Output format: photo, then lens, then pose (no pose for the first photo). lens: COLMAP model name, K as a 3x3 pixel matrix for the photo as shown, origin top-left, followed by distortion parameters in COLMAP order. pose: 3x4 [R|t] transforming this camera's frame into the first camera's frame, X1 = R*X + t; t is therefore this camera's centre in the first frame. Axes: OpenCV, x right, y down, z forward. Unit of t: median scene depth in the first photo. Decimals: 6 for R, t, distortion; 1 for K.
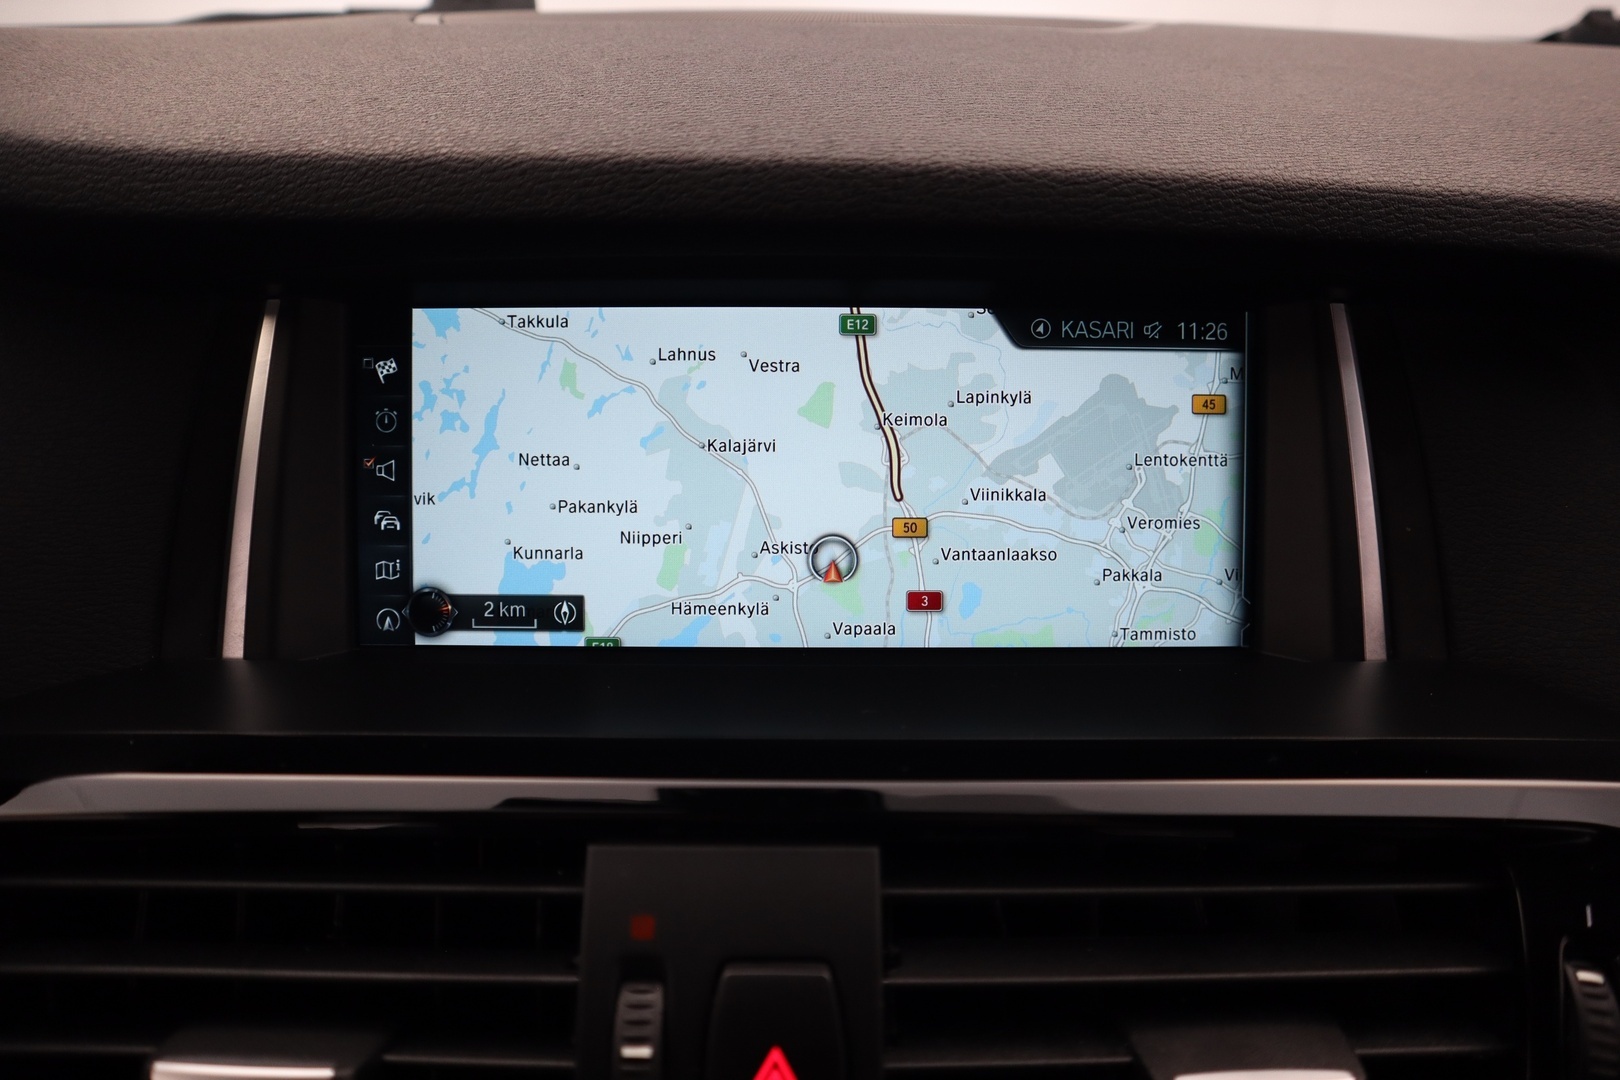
lens RADIAL K [[1102.4, 0, 812.5], [0, 1102.4, 584.8], [0, 0, 1]] dist [-0.092077, 0.107368]
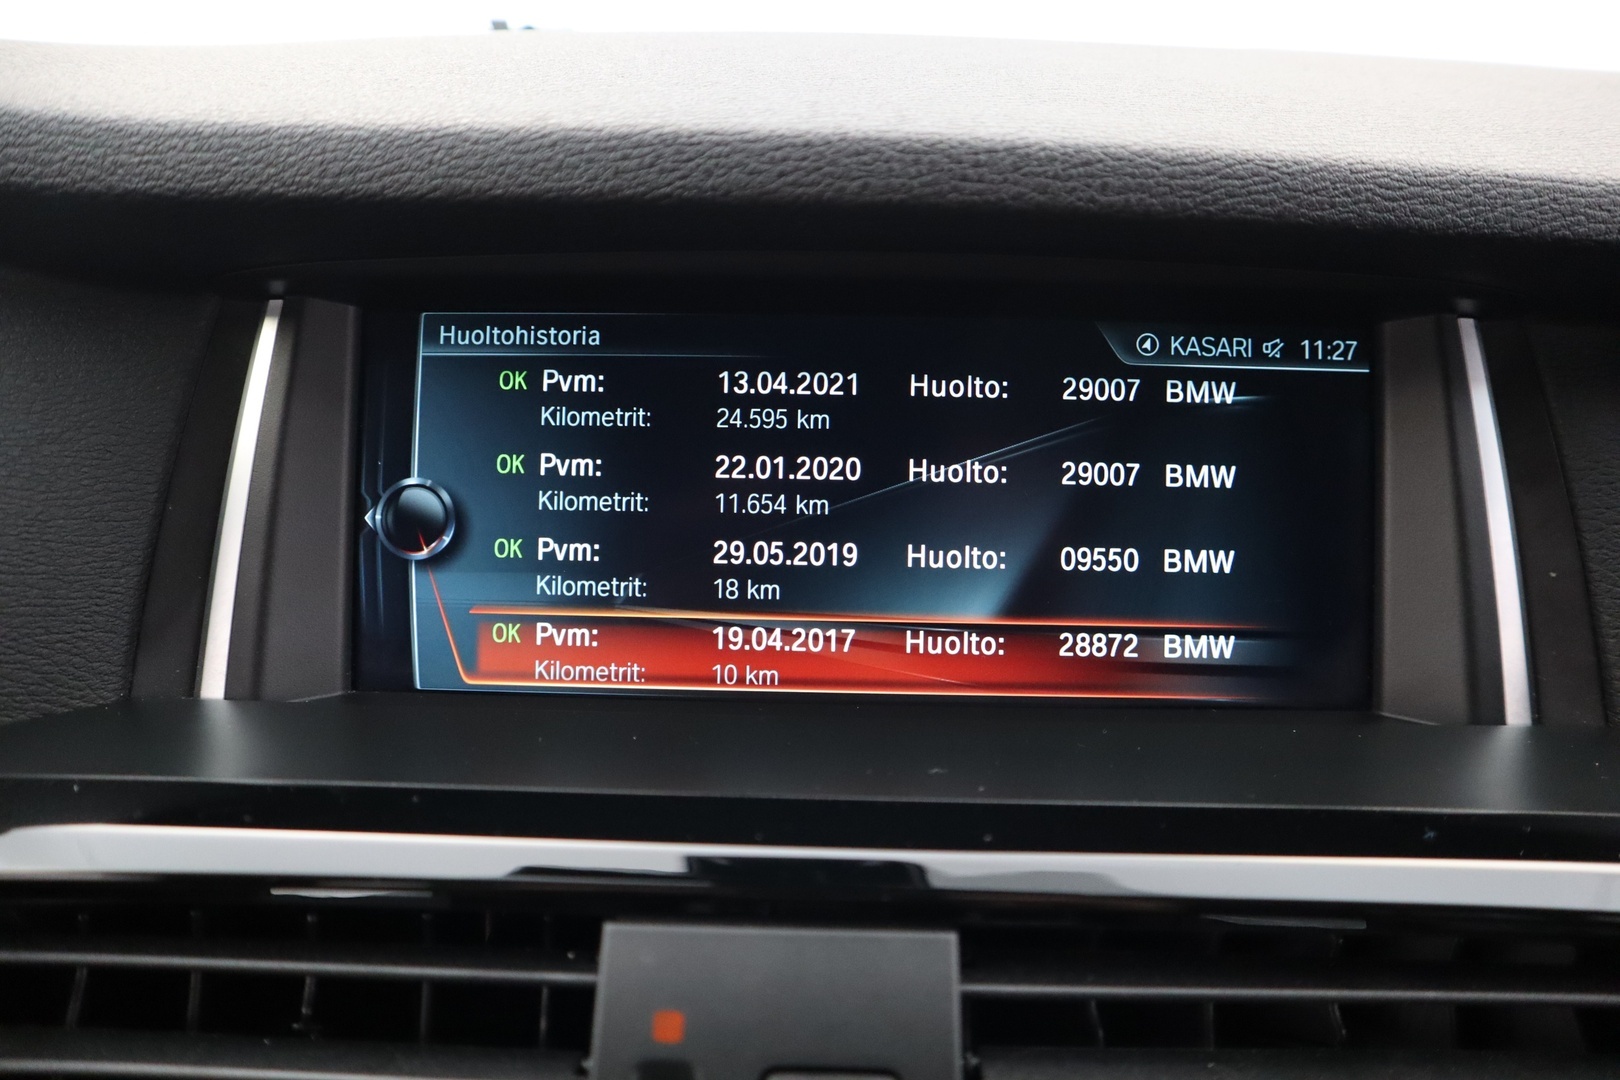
lens RADIAL K [[1102.4, 0, 812.5], [0, 1102.4, 584.8], [0, 0, 1]] dist [-0.092077, 0.107368]
pose [[0.999543, 0.015468, -0.025976, -0.027351], [-0.017112, 0.997785, -0.064290, 0.029062], [0.024924, 0.064705, 0.997593, 0.147113]]
